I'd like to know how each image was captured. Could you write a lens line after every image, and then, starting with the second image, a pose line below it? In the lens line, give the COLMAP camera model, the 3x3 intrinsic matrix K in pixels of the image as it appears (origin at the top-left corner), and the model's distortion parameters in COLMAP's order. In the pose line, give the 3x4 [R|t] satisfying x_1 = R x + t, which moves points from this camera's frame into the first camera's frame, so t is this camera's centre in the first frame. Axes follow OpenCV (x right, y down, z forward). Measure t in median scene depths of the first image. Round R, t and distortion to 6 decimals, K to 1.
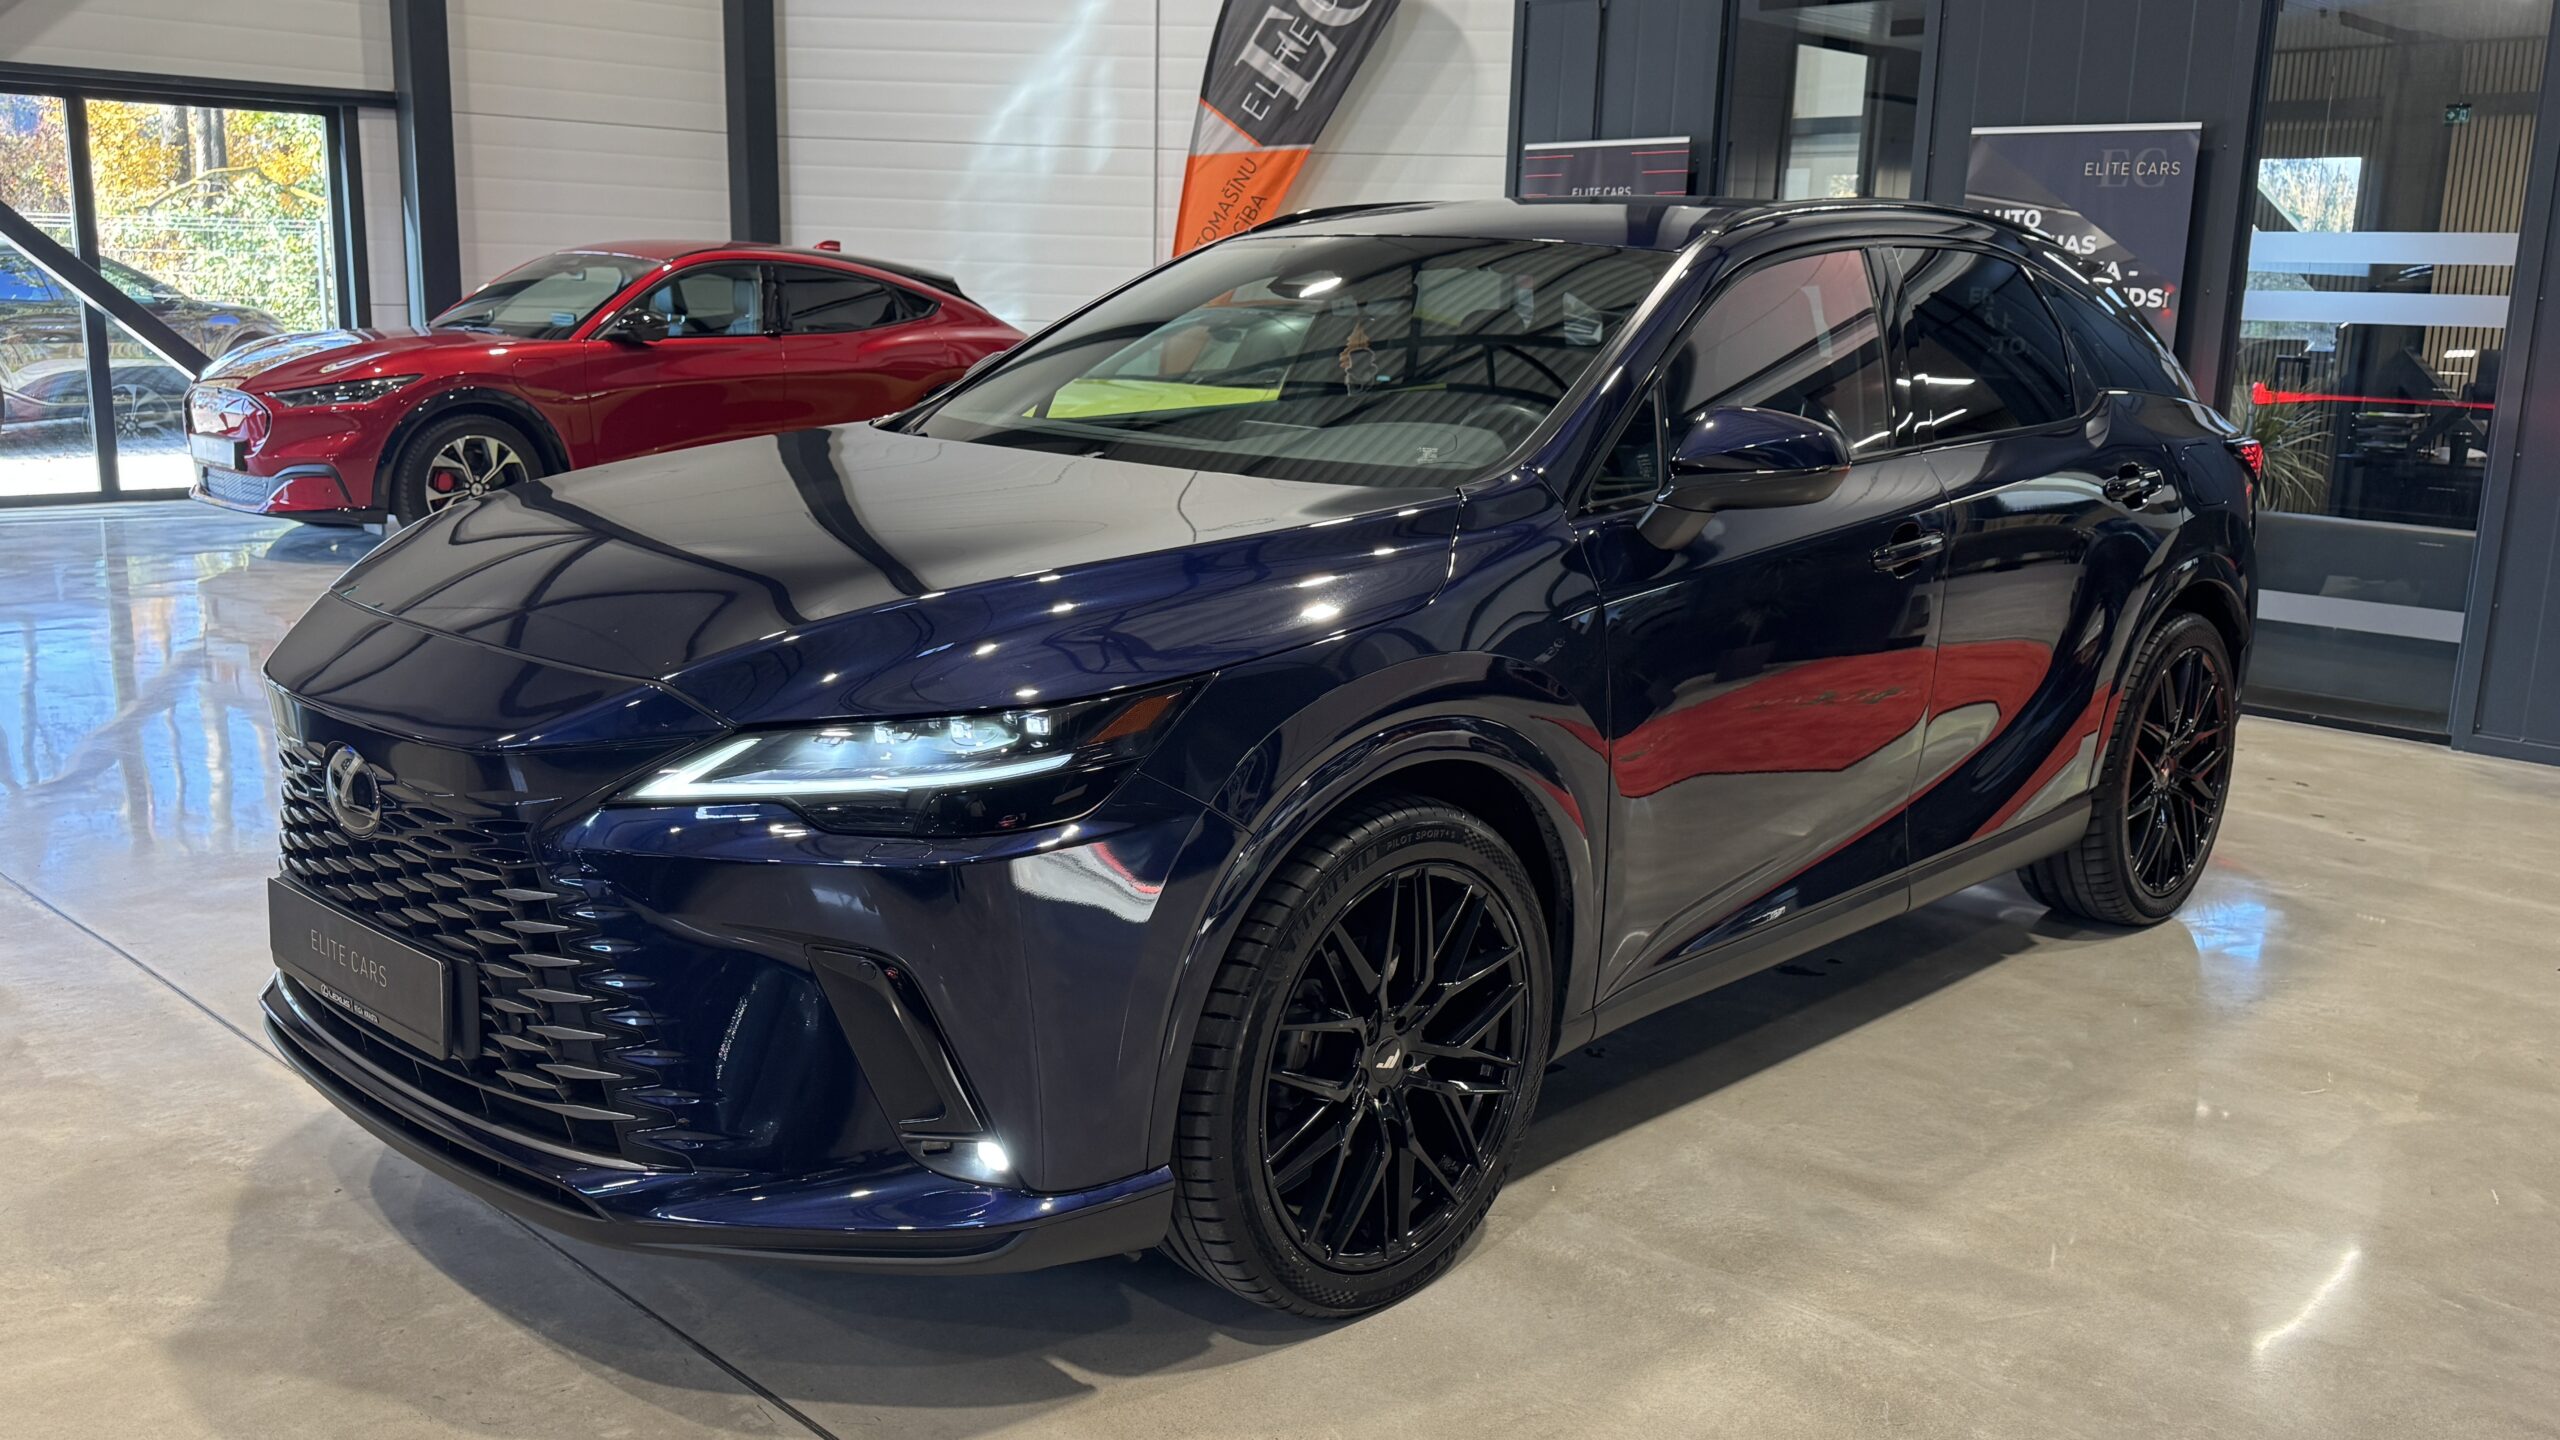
lens RADIAL K [[2088.6, 0, 1280.0], [0, 2088.6, 720.0], [0, 0, 1]] dist [0.173991, -0.352314]
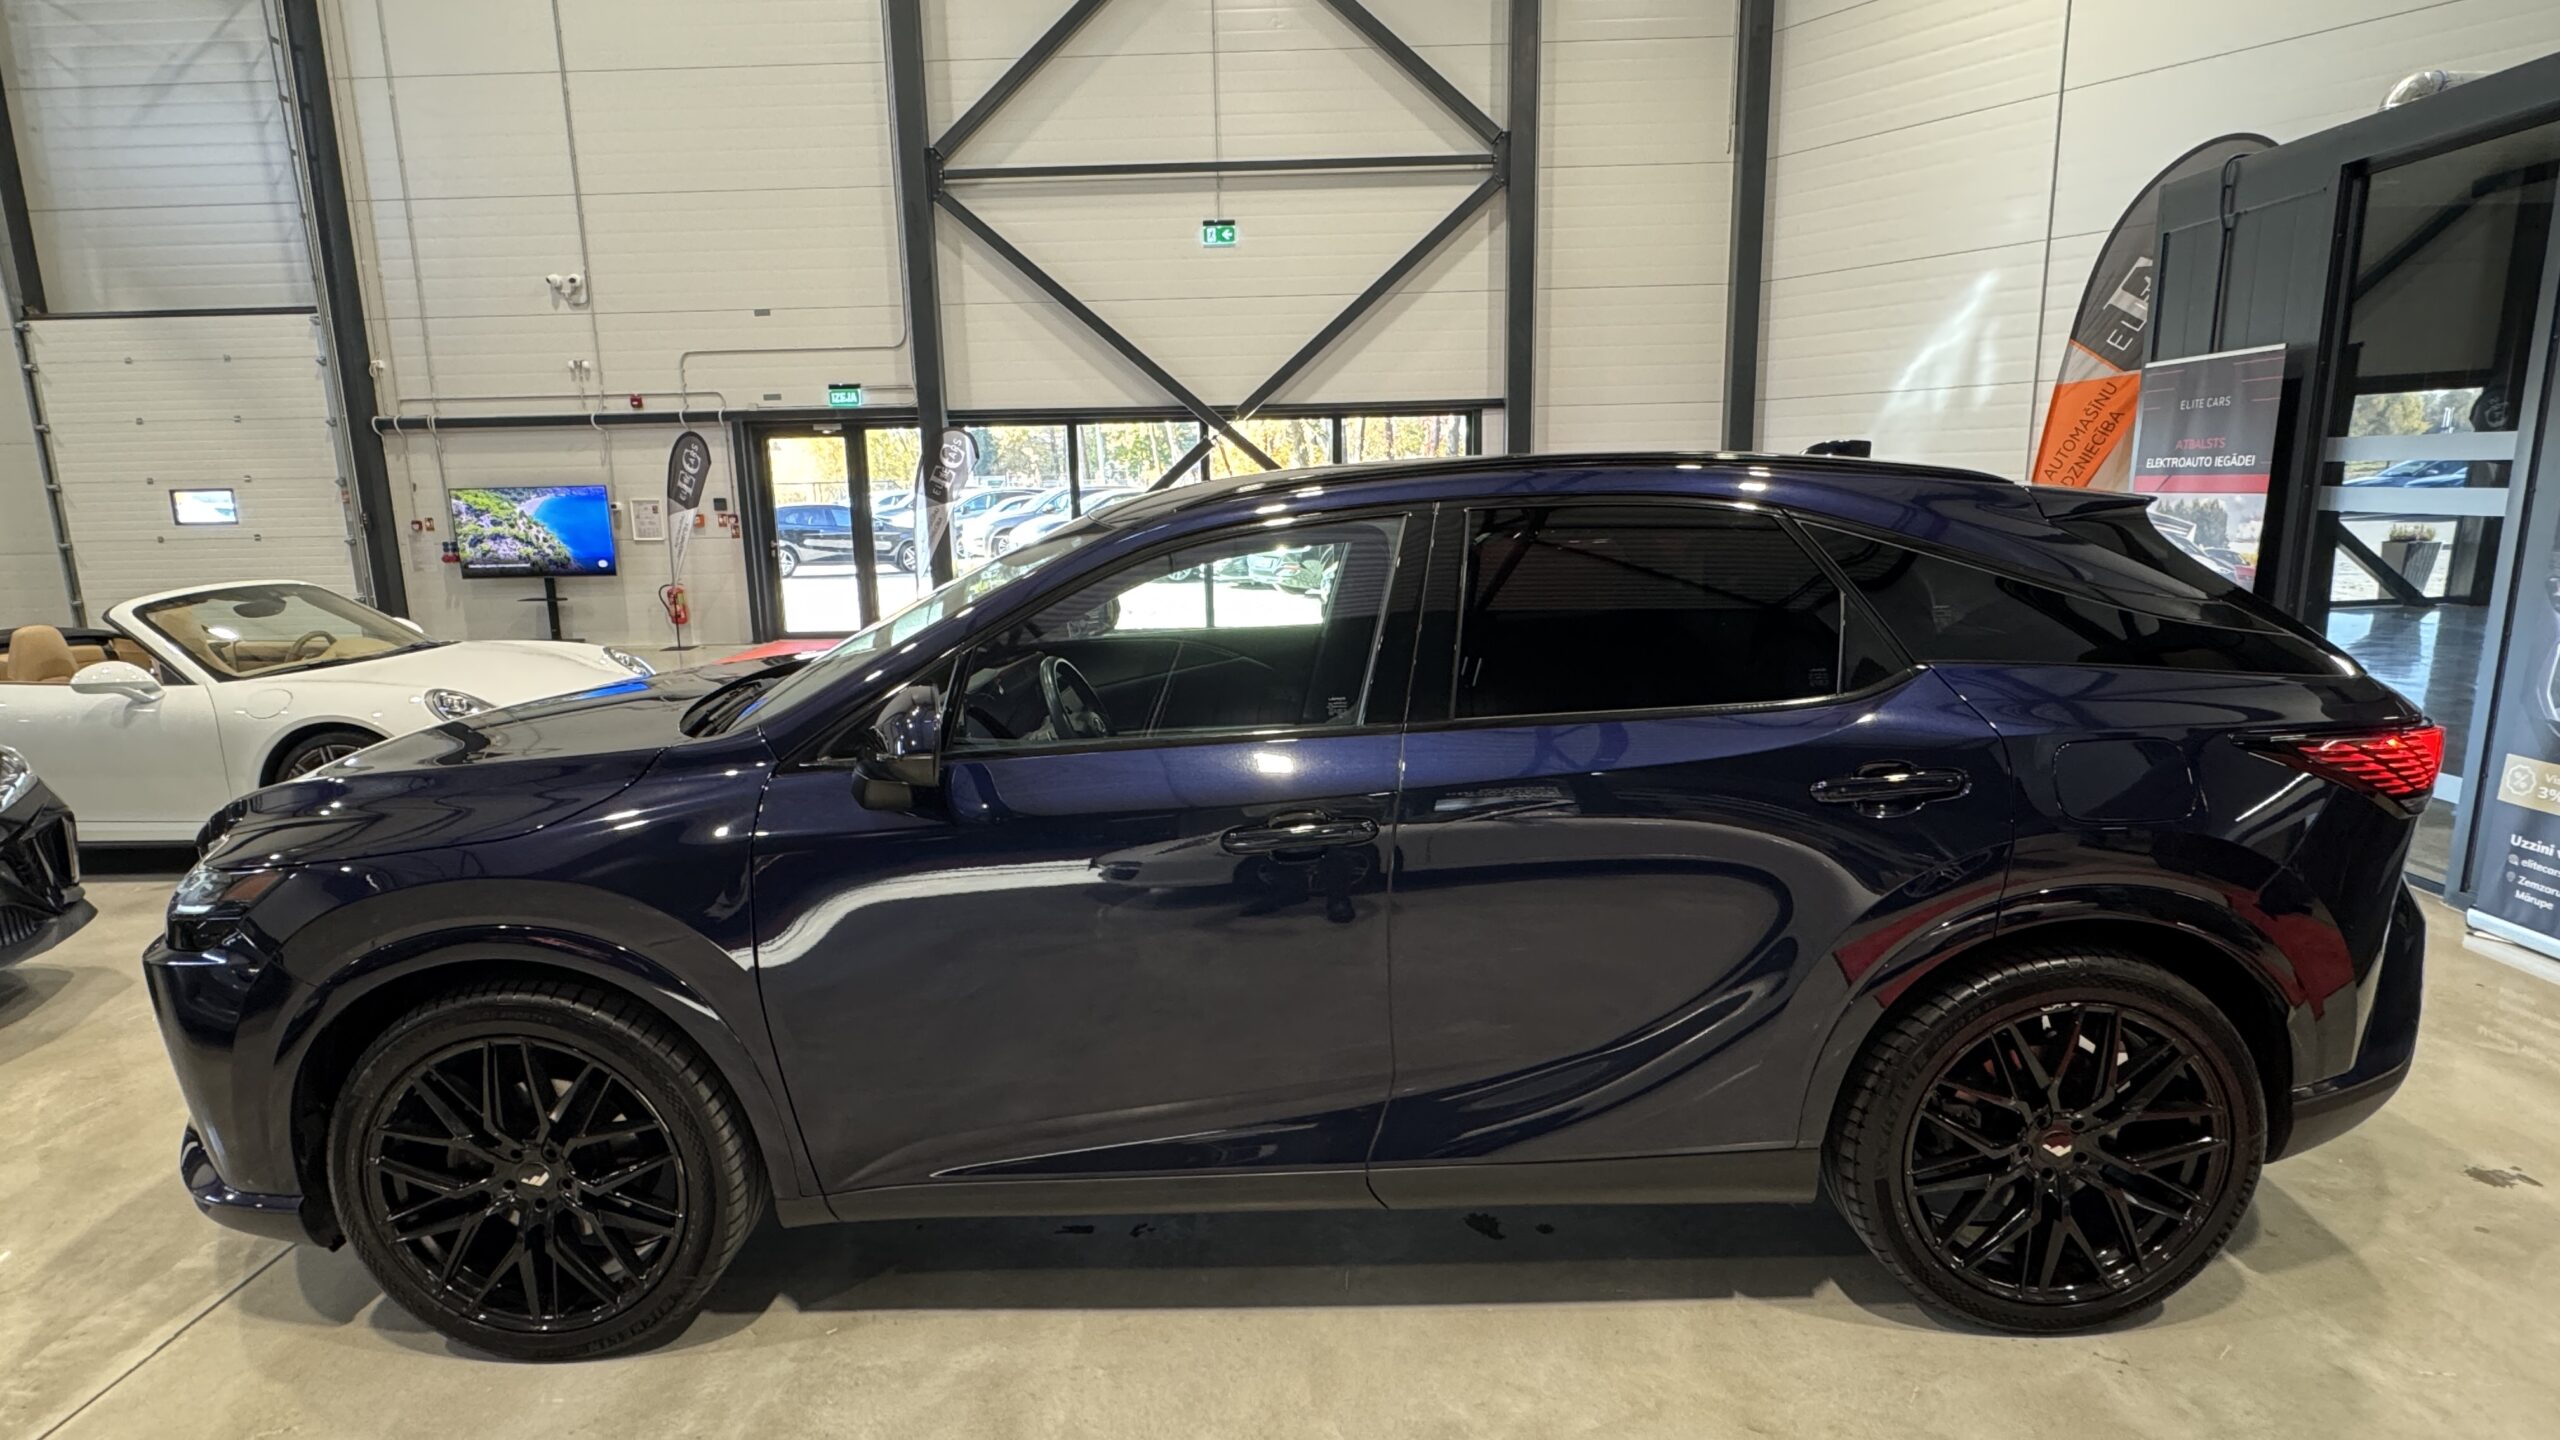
lens RADIAL K [[1231.4, 0, 1280.0], [0, 1231.4, 720.0], [0, 0, 1]] dist [-0.000344, 0.000101]
pose [[0.680991, 0.095136, -0.726086, 0.325844], [-0.106073, 0.993883, 0.030738, -0.071205], [0.724569, 0.056086, 0.686917, 0.288200]]
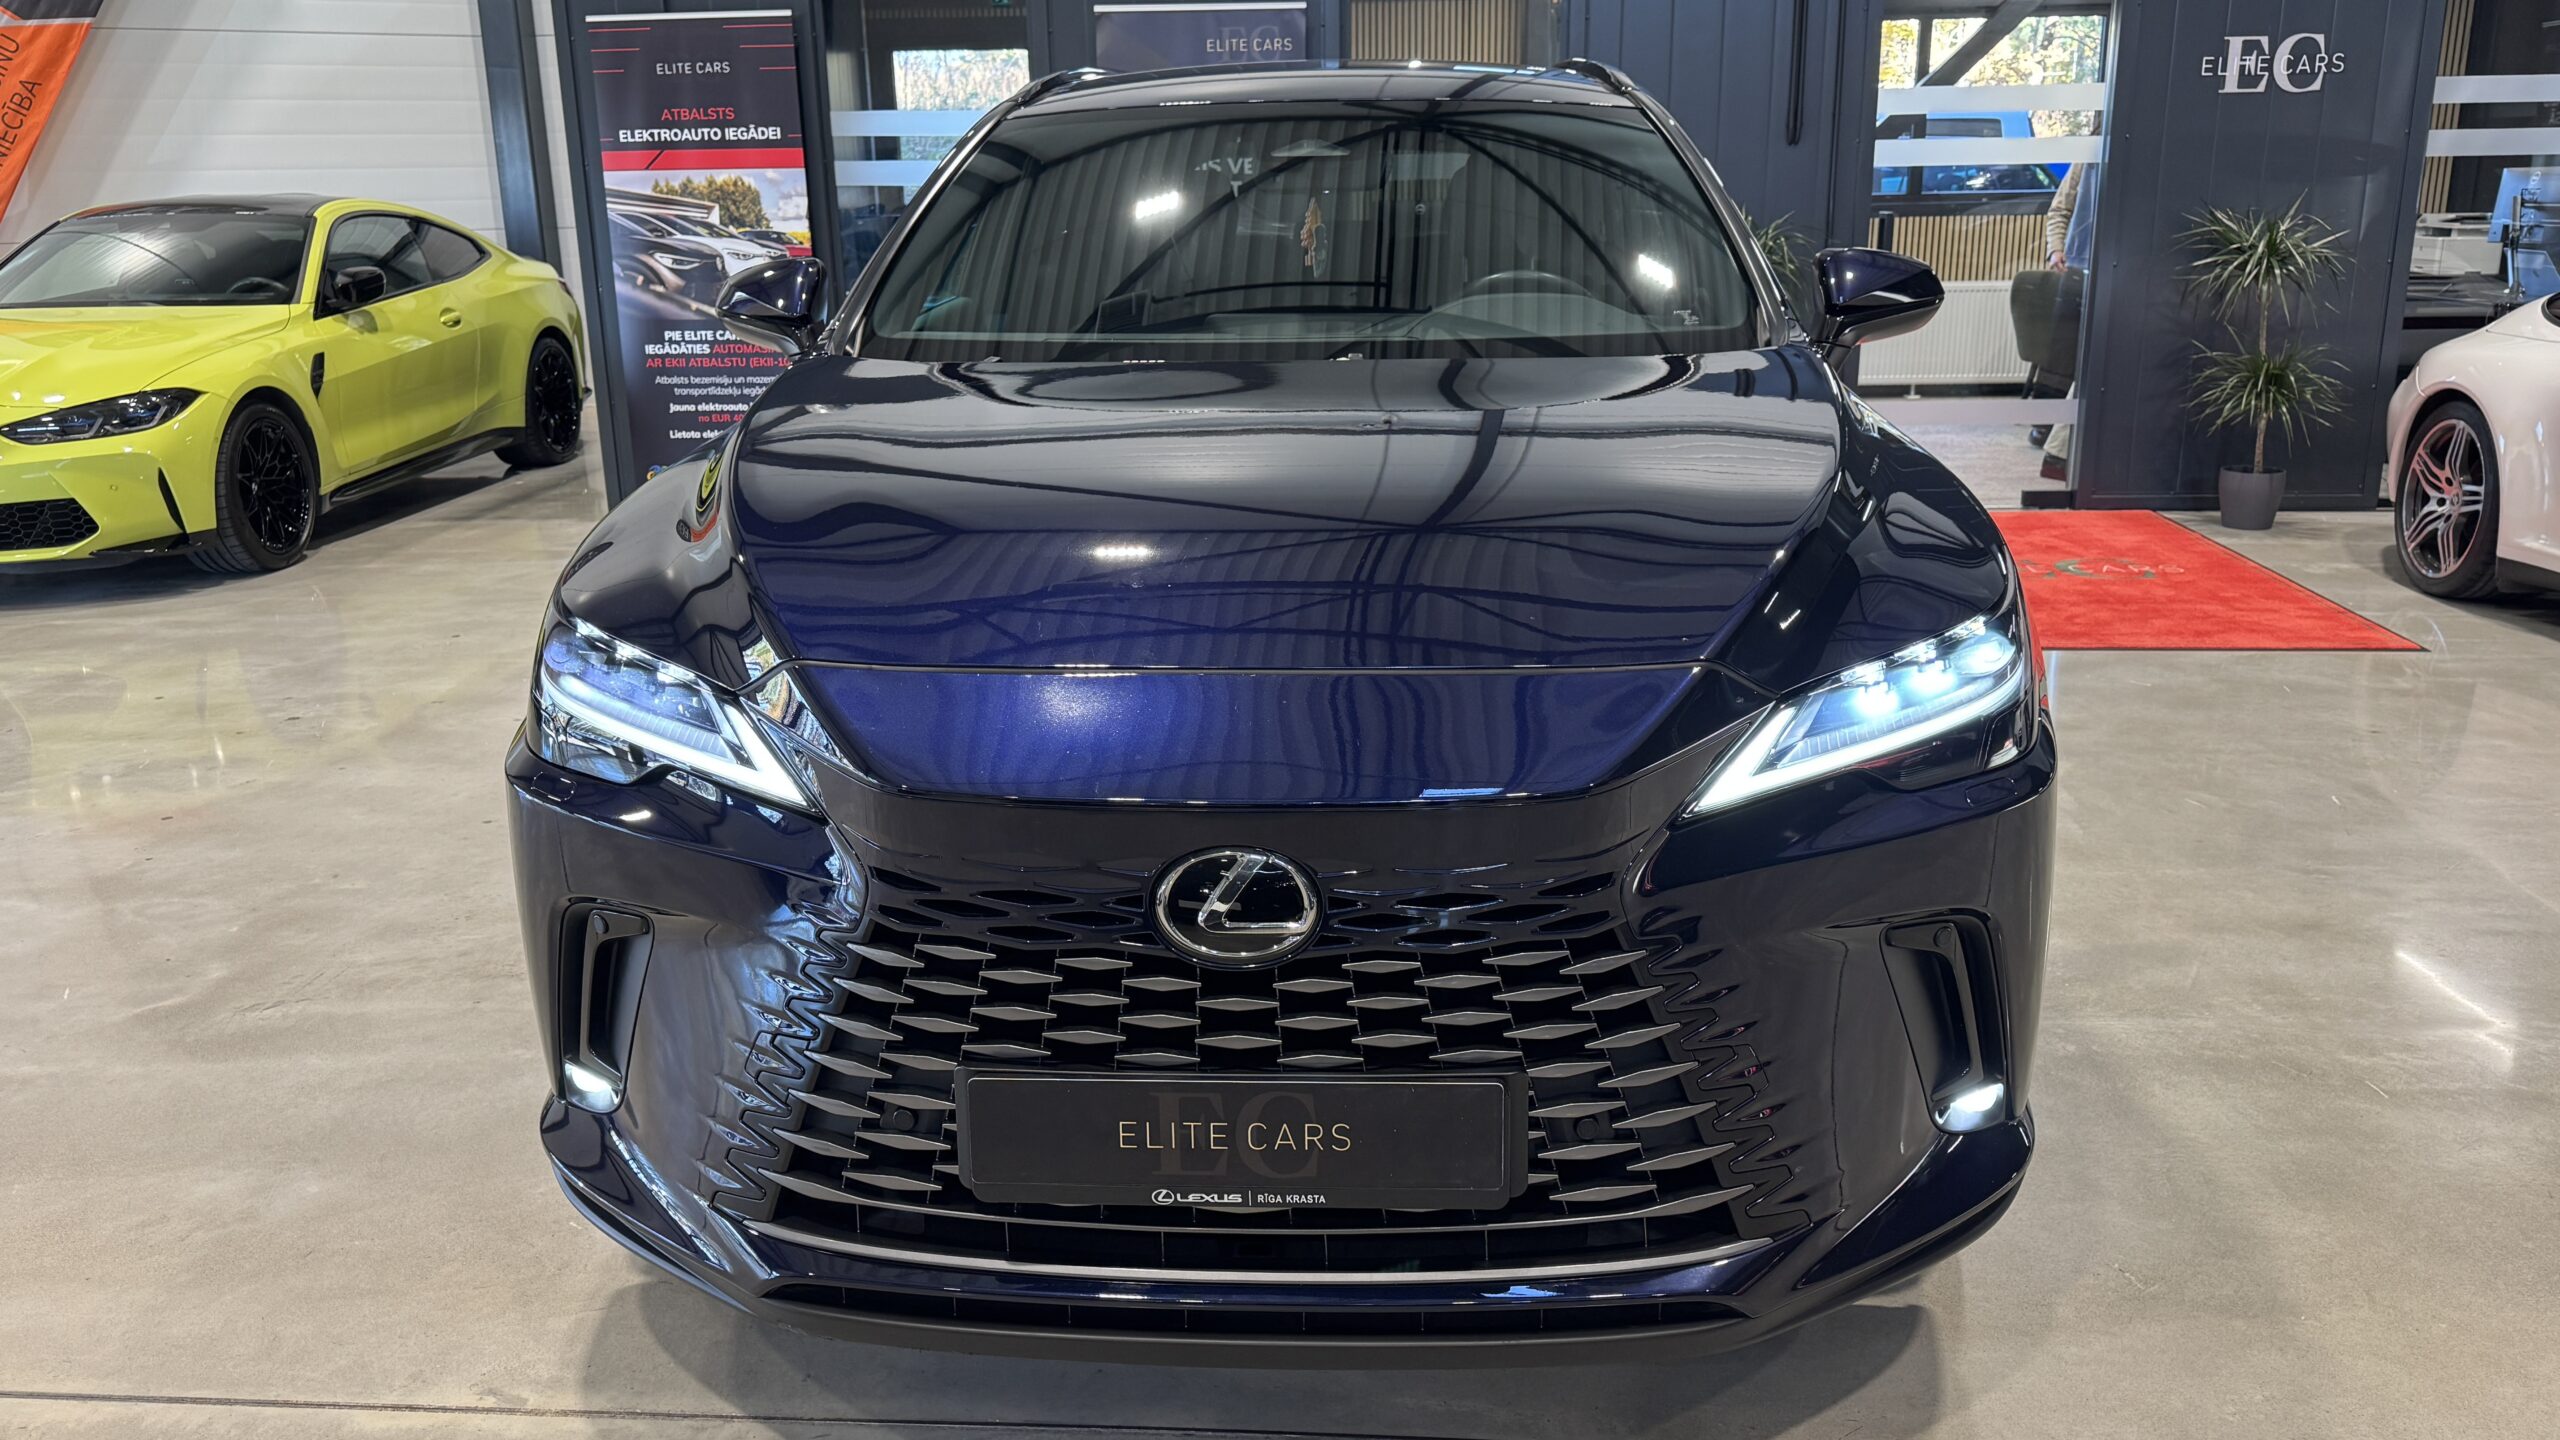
lens RADIAL K [[1997.2, 0, 1297.7], [0, 1997.2, 725.1], [0, 0, 1]] dist [0.000618, -0.007558]
pose [[0.762465, -0.207199, 0.612956, -0.269940], [0.165506, 0.978279, 0.124814, -0.033958], [-0.625503, 0.006282, 0.780196, 0.158750]]
